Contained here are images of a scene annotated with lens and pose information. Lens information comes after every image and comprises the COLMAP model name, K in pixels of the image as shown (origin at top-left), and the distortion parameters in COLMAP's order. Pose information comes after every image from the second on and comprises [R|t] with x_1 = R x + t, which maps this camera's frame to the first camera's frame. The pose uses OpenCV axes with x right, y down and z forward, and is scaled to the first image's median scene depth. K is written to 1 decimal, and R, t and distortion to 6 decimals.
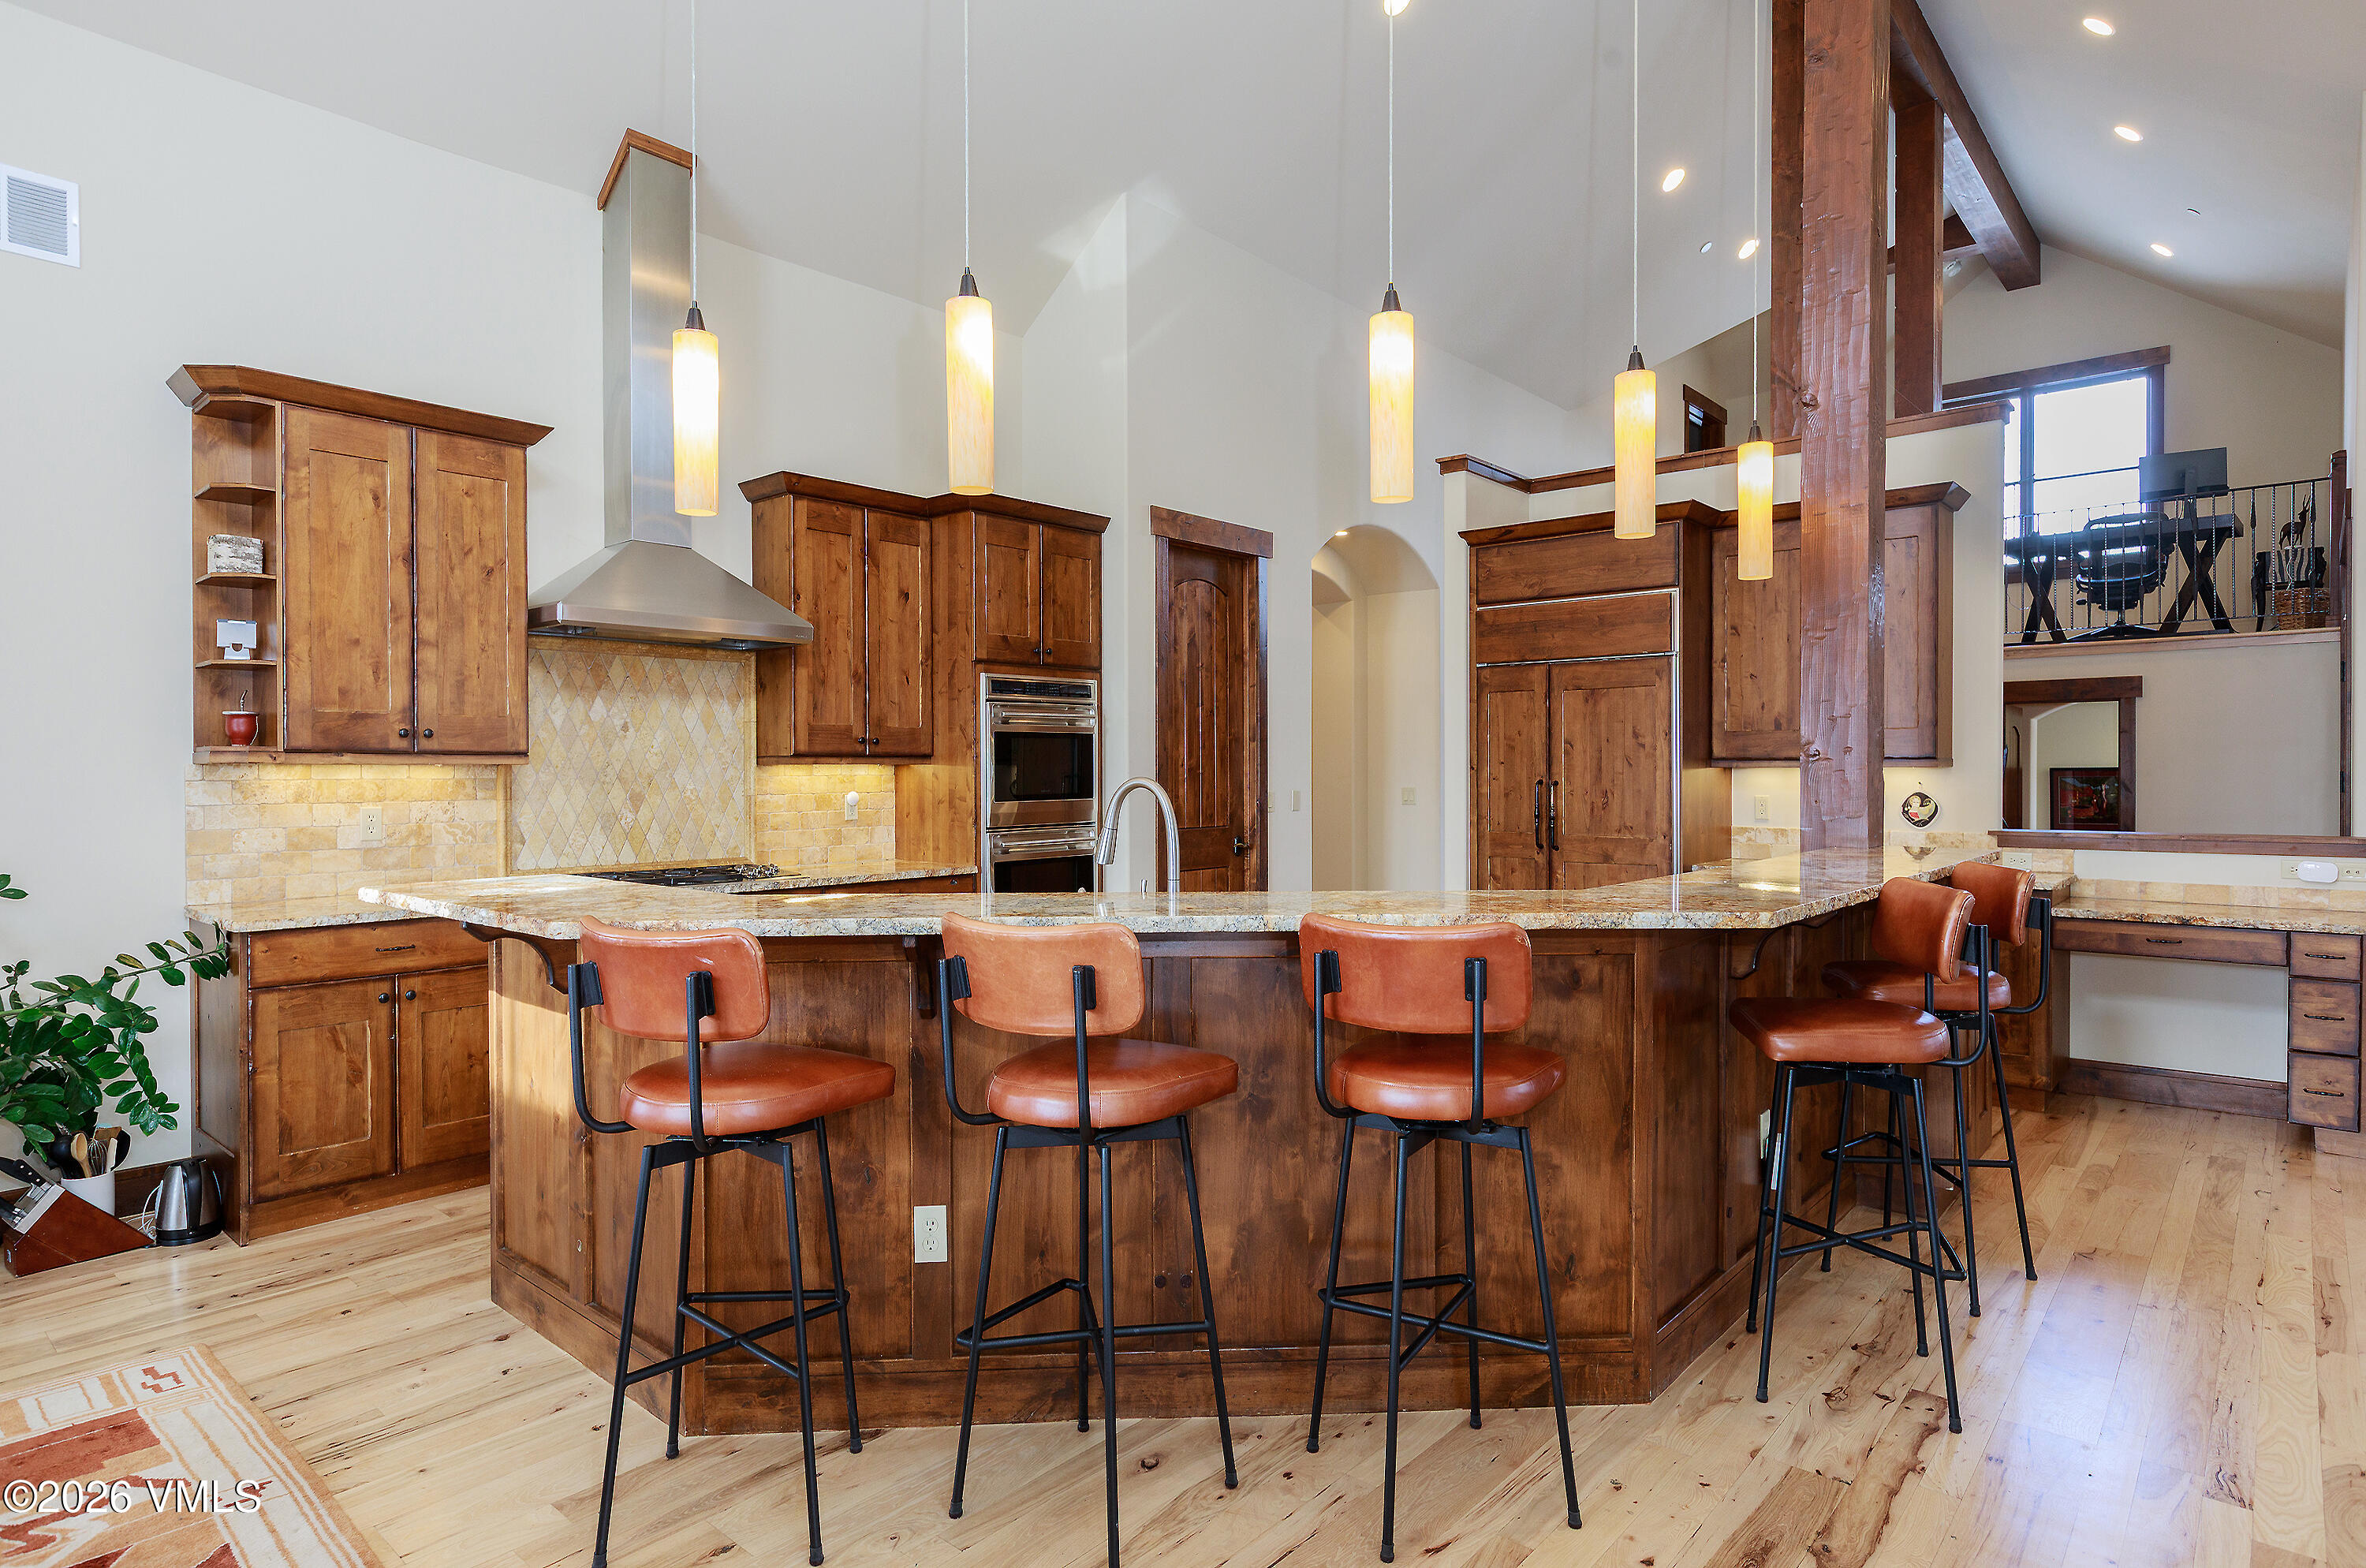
lens RADIAL K [[1352.1, 0, 1192.6], [0, 1352.1, 783.6], [0, 0, 1]] dist [-0.021452, 0.022021]
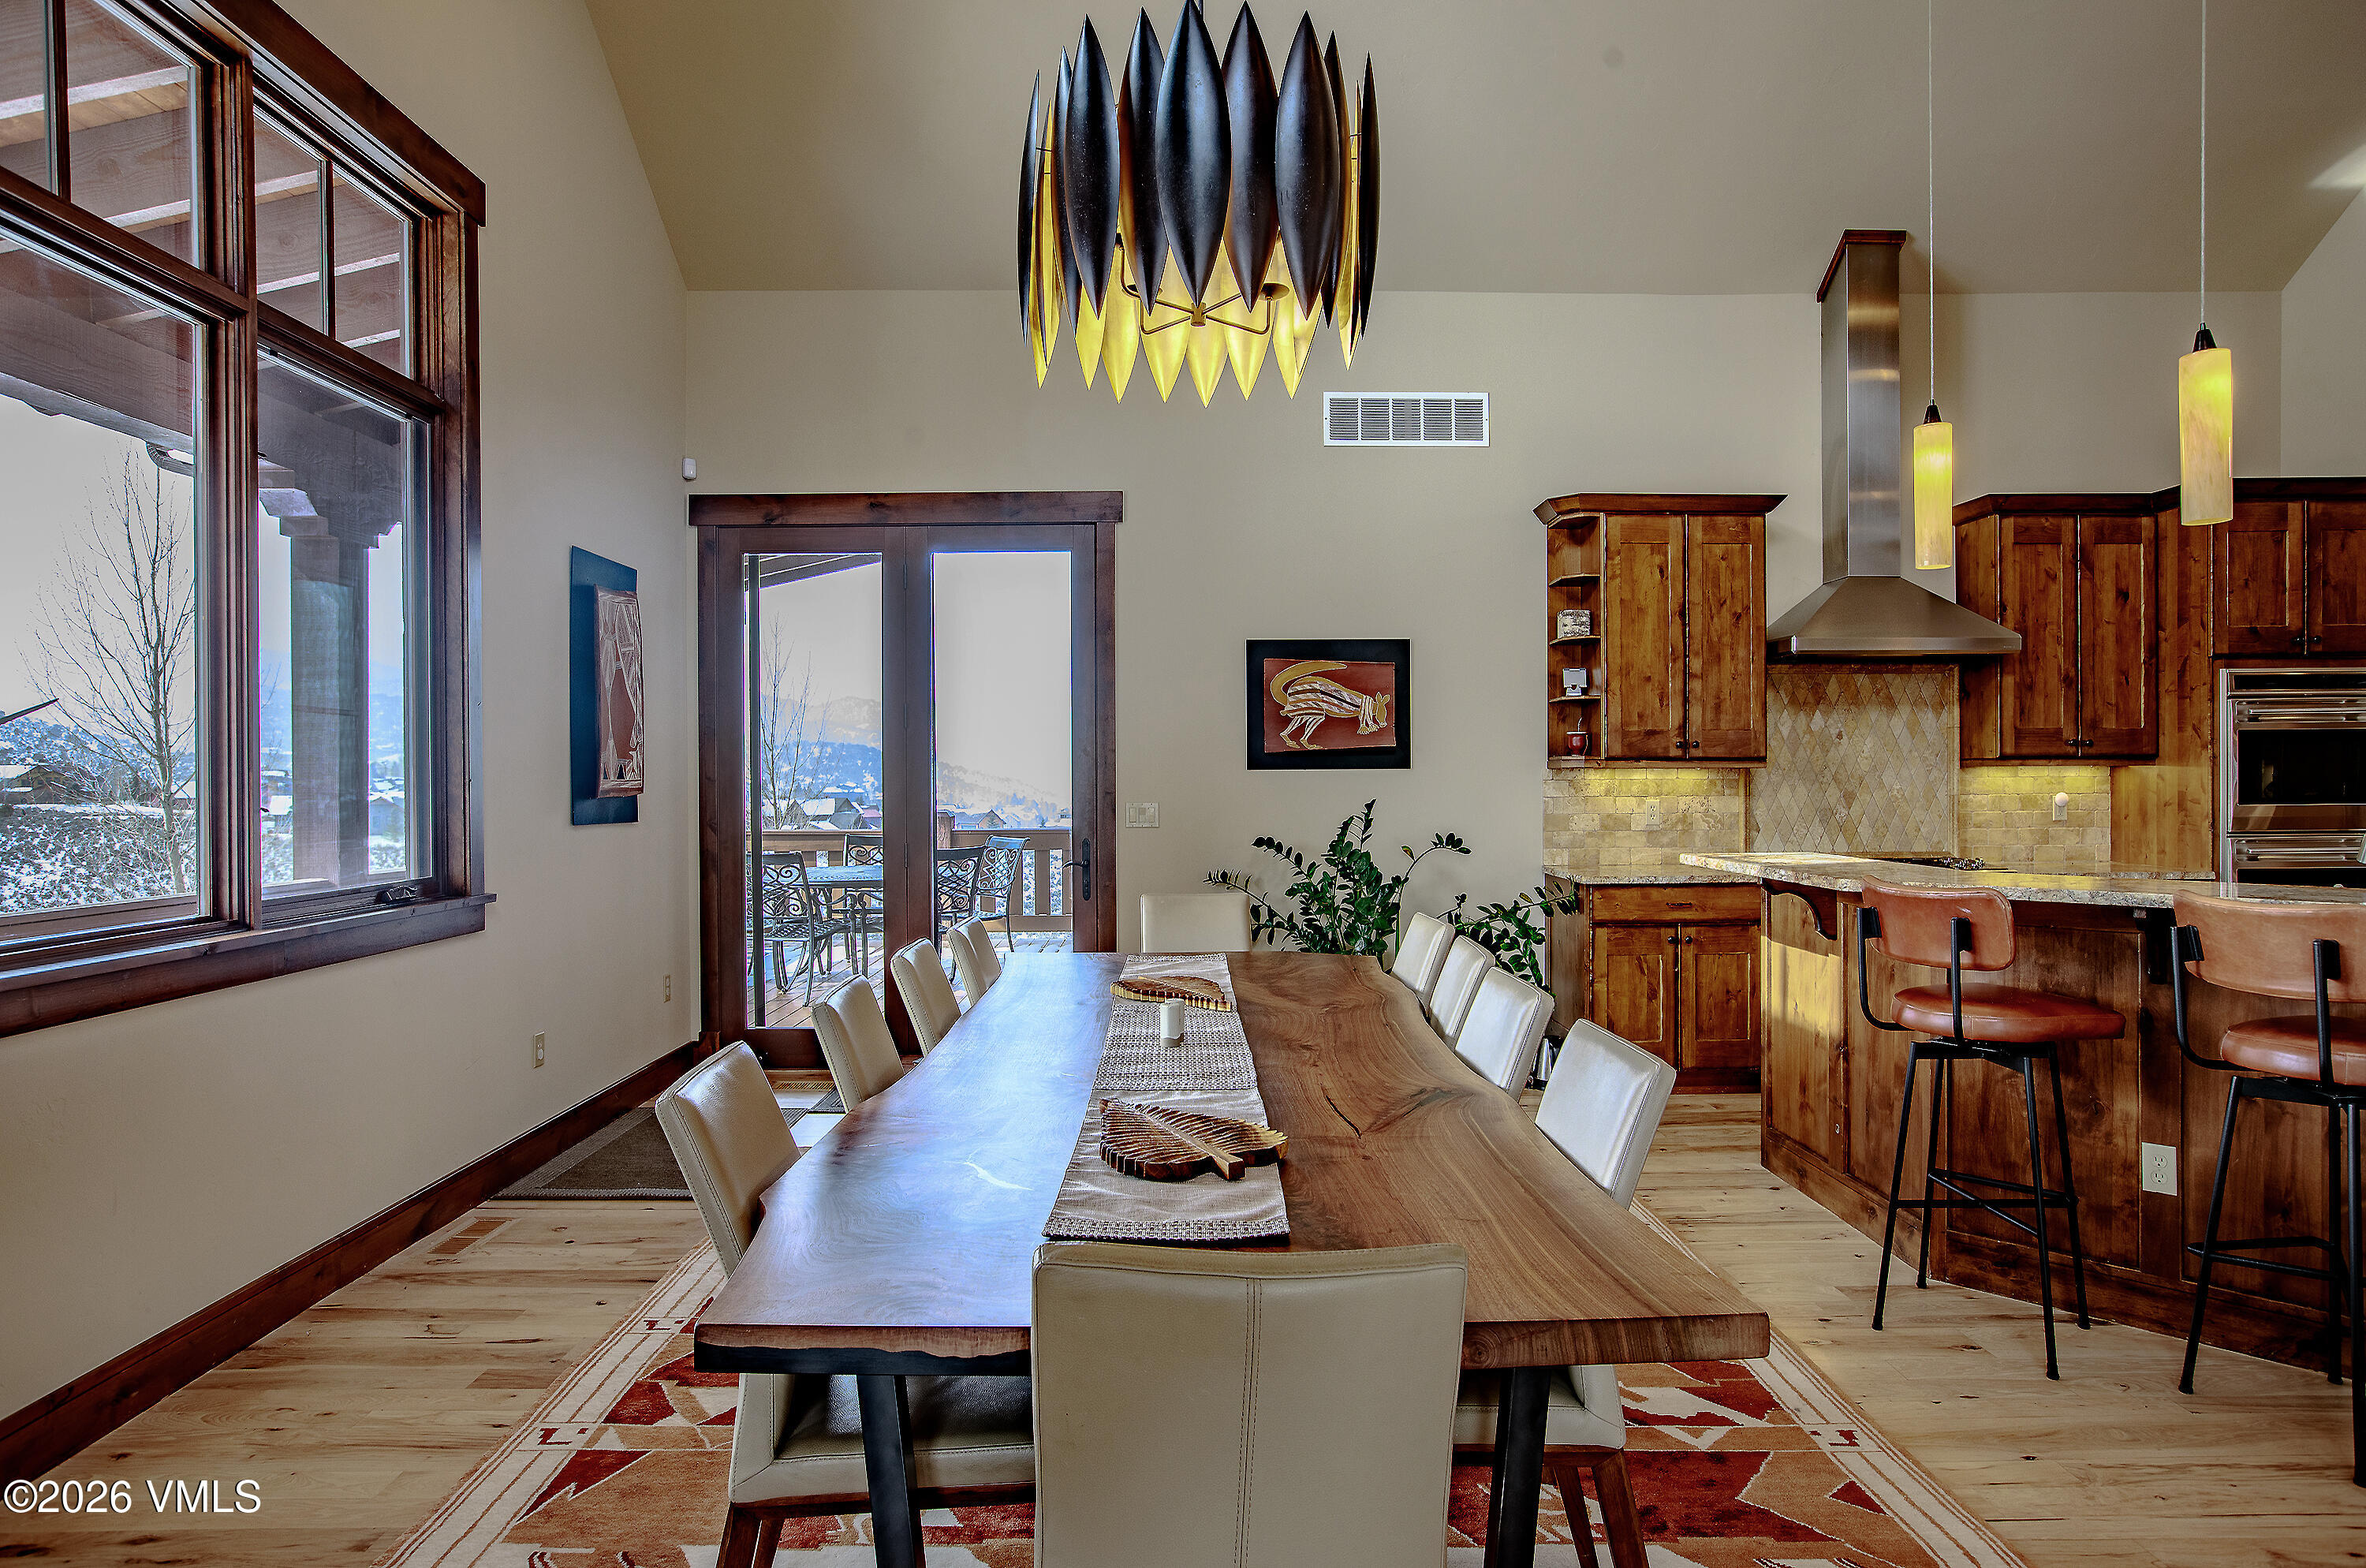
lens RADIAL K [[1352.1, 0, 1171.0], [0, 1352.1, 783.5], [0, 0, 1]] dist [-0.021452, 0.022021]
pose [[0.682448, 0.003593, -0.730926, 0.051854], [-0.004608, 0.999989, 0.000613, 0.002436], [0.730920, 0.002950, 0.682457, -0.304055]]
